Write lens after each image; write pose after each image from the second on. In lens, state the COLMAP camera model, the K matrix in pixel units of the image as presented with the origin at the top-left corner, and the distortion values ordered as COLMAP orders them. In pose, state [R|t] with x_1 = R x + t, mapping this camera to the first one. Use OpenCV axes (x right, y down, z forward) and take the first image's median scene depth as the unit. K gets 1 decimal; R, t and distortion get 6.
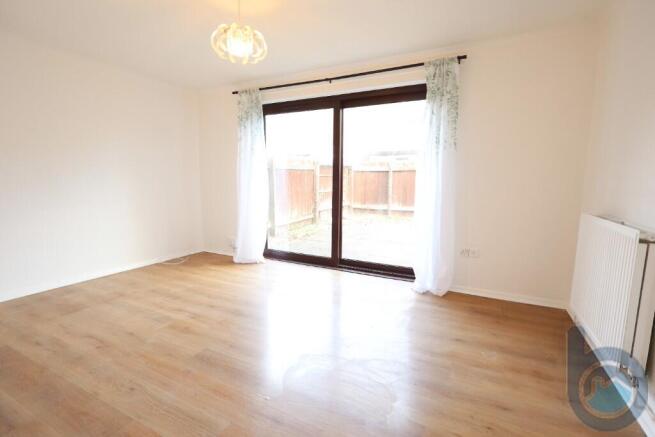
lens RADIAL K [[299.7, 0, 321.0], [0, 299.7, 219.4], [0, 0, 1]] dist [0.003478, -0.002220]
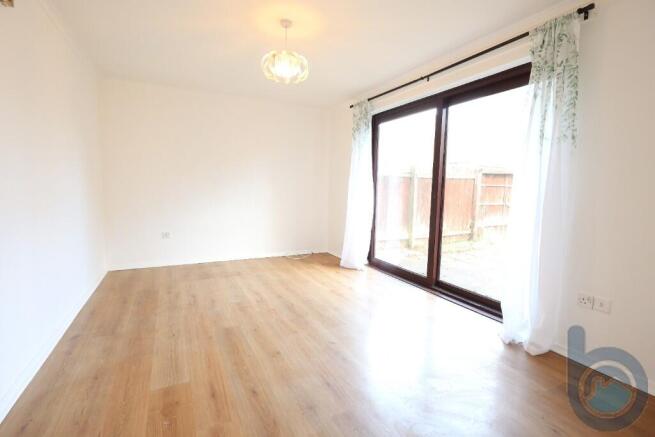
lens RADIAL K [[299.7, 0, 321.8], [0, 299.7, 219.3], [0, 0, 1]] dist [0.003478, -0.002220]
pose [[0.816273, 0.070691, -0.573325, 0.278981], [-0.090606, 0.995867, -0.006211, -0.008104], [0.570517, 0.057017, 0.819304, 0.094332]]
